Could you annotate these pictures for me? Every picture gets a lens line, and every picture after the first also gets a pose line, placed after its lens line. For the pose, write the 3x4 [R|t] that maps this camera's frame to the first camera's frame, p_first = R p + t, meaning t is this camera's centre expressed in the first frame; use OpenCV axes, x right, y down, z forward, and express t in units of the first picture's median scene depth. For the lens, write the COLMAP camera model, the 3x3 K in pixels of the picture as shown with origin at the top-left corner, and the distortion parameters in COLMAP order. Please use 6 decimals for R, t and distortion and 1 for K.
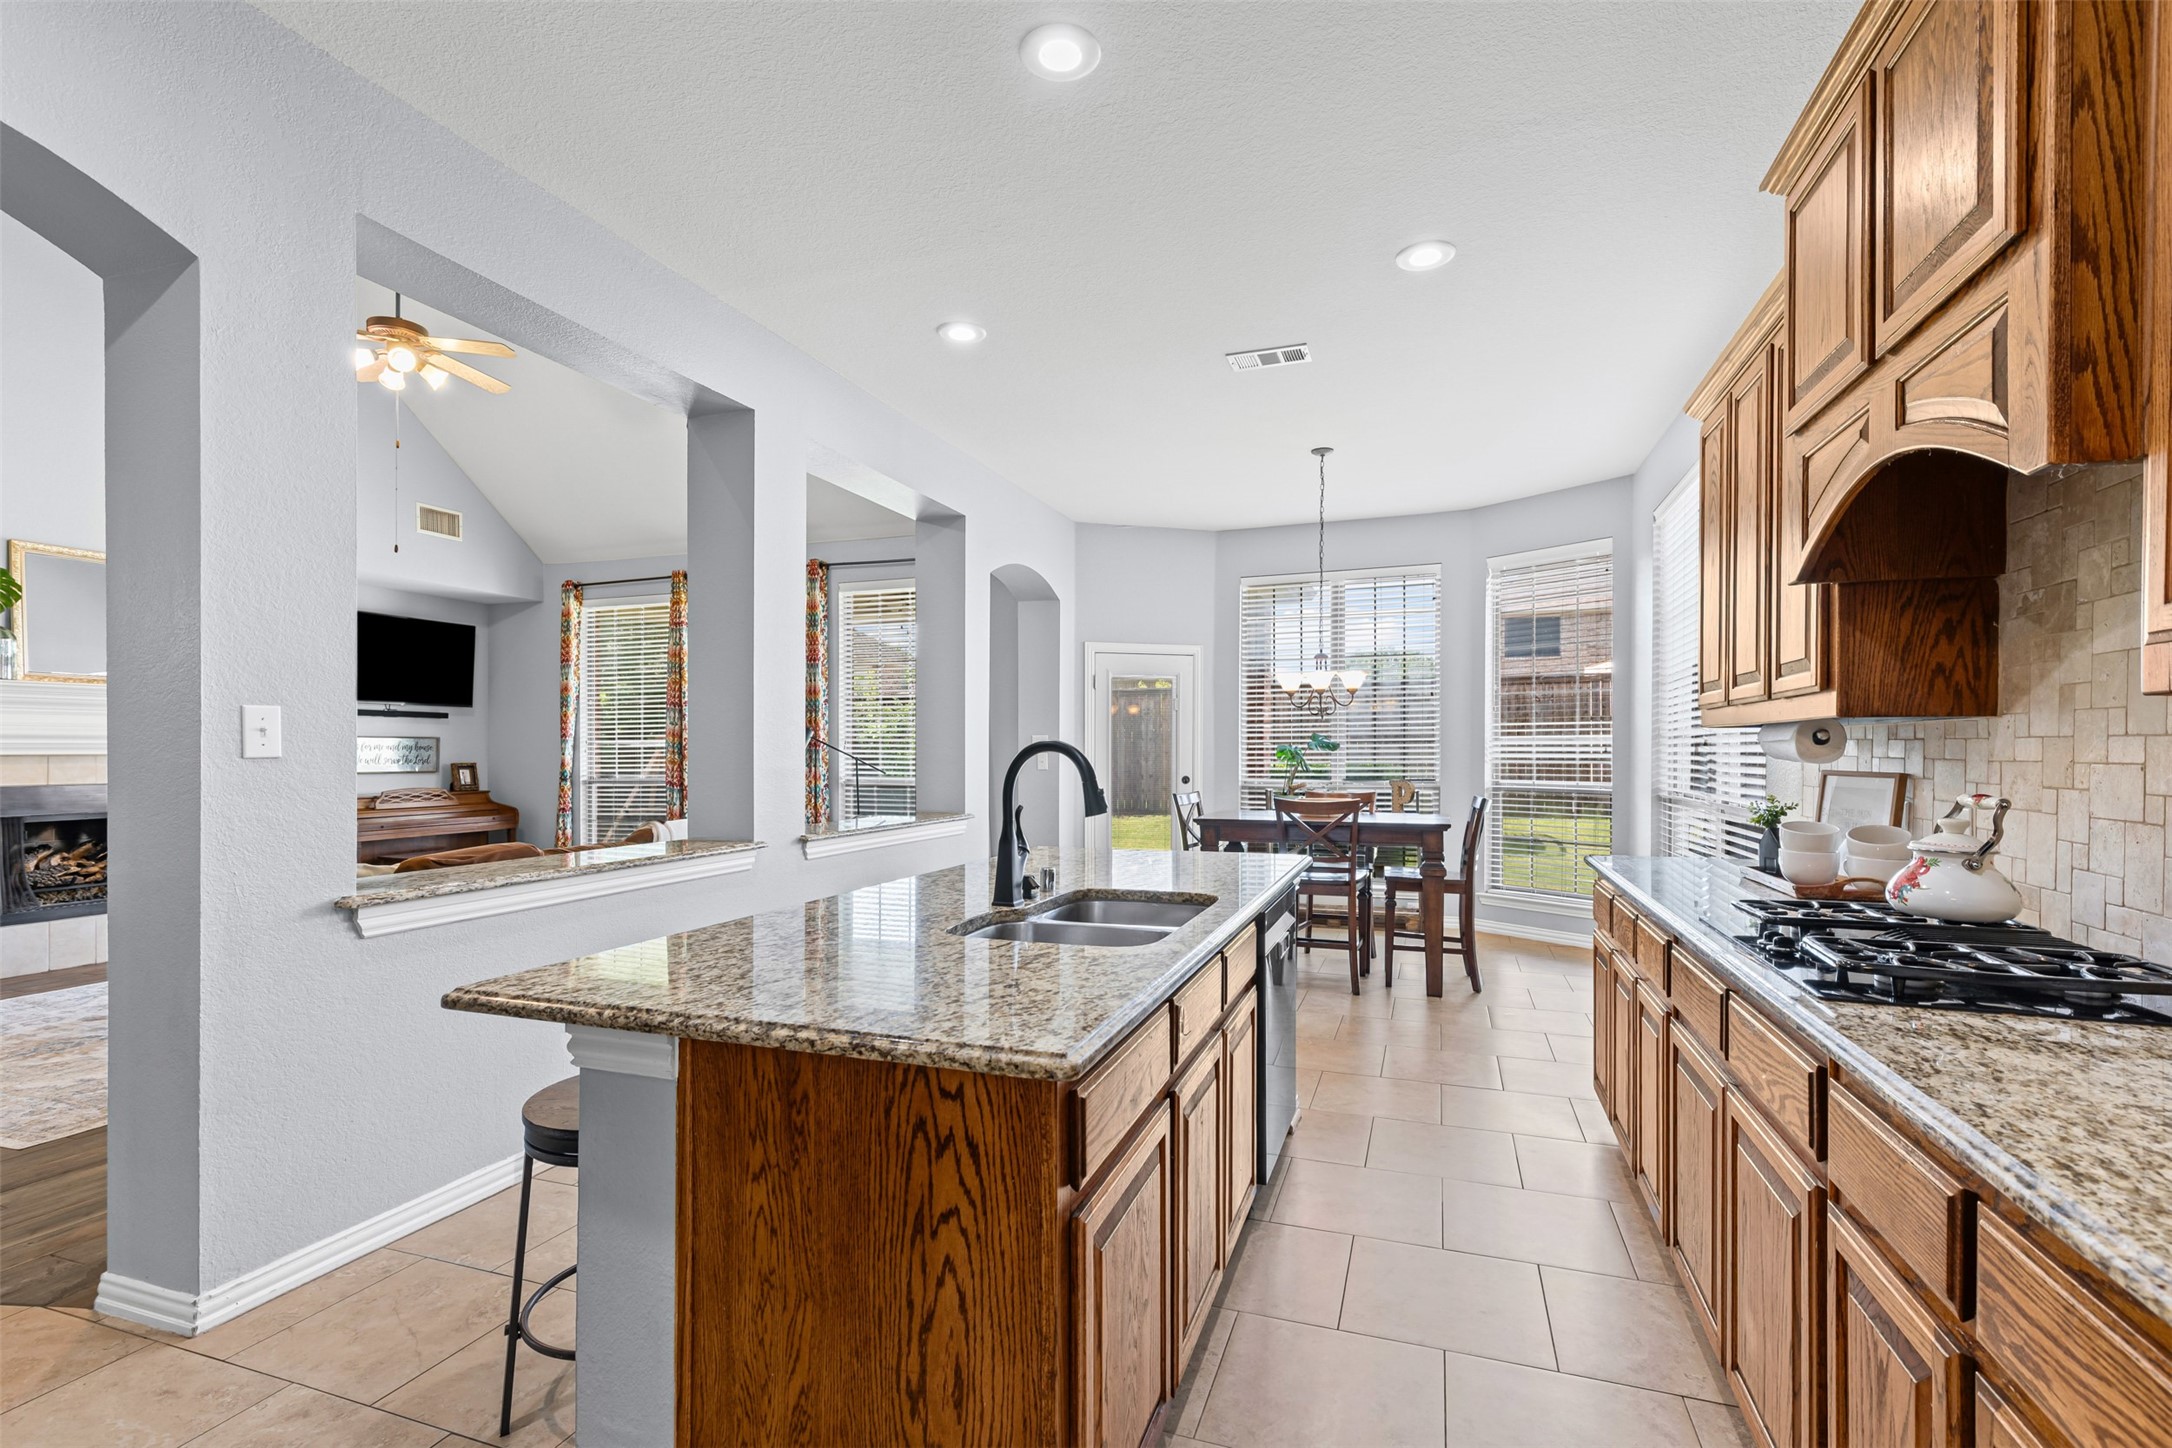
lens RADIAL K [[981.0, 0, 1085.9], [0, 981.0, 743.5], [0, 0, 1]] dist [0.007141, -0.002506]
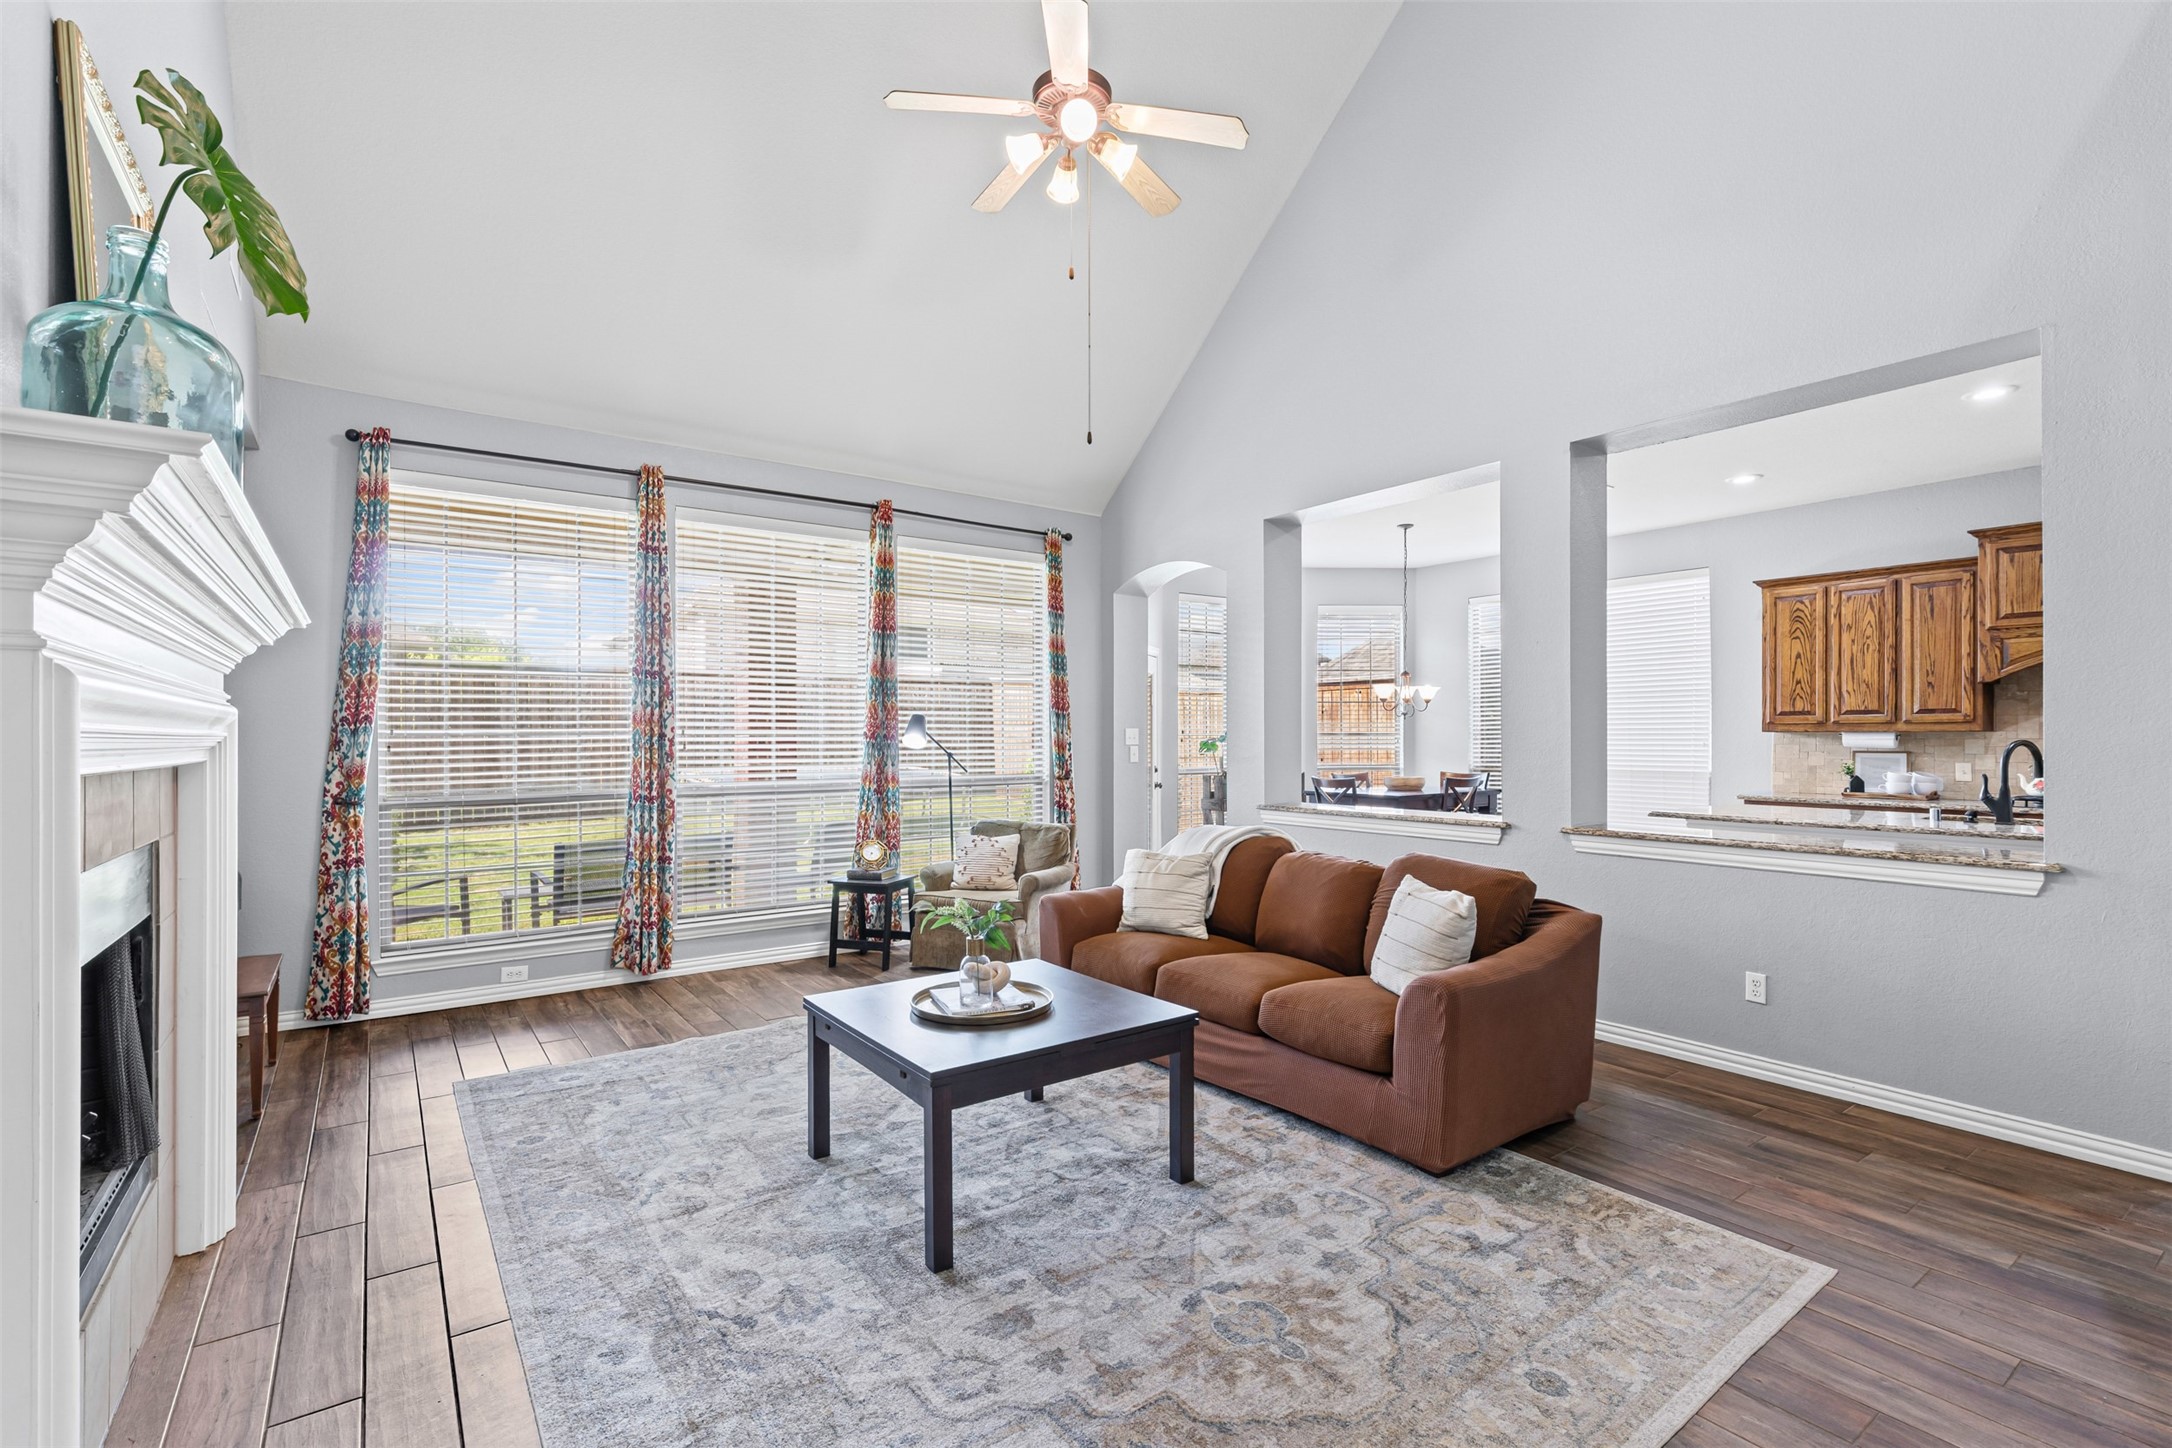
lens RADIAL K [[981.0, 0, 1095.2], [0, 981.0, 736.3], [0, 0, 1]] dist [0.007141, -0.002506]
pose [[0.568705, 0.000725, 0.822541, -0.772107], [-0.004381, 0.999988, 0.002148, -0.002364], [-0.822530, -0.004826, 0.568701, 0.391965]]
